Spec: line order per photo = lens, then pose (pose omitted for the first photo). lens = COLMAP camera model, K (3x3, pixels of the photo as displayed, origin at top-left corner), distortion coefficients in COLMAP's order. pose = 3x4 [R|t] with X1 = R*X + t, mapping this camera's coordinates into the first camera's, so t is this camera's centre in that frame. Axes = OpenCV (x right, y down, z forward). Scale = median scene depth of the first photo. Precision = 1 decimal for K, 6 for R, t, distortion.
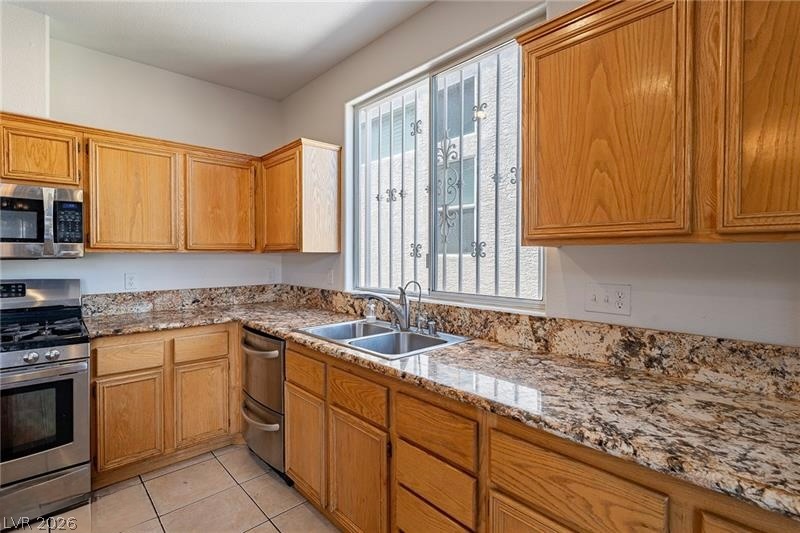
lens RADIAL K [[383.6, 0, 397.6], [0, 383.6, 261.6], [0, 0, 1]] dist [-0.001224, -0.000392]
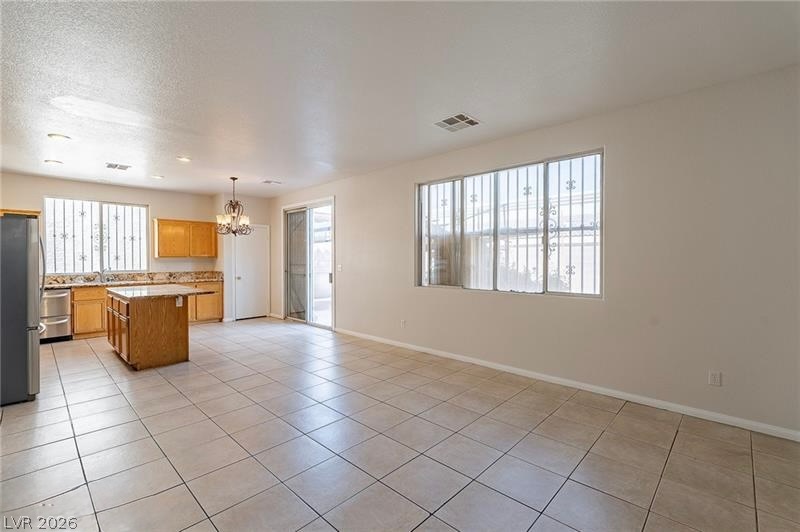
lens RADIAL K [[355.4, 0, 396.4], [0, 355.4, 264.3], [0, 0, 1]] dist [-0.003454, -0.000409]
pose [[-0.062054, -0.014819, 0.997963, -2.902332], [0.019408, 0.999683, 0.016051, 0.021705], [-0.997884, 0.020365, -0.061747, -1.209970]]
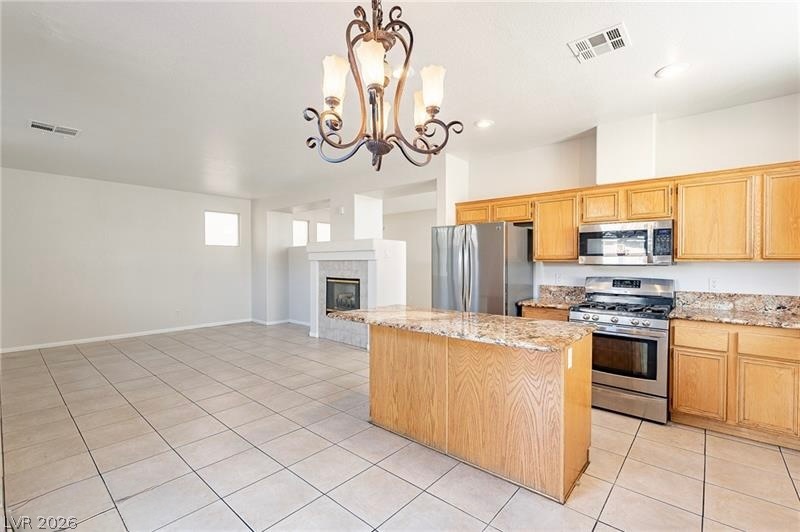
lens RADIAL K [[355.4, 0, 396.4], [0, 355.4, 264.3], [0, 0, 1]] dist [-0.003454, -0.000409]
pose [[0.100182, 0.005968, -0.994951, 0.432936], [-0.019969, 0.999793, 0.003986, 0.002359], [0.994769, 0.019469, 0.100281, -0.197618]]
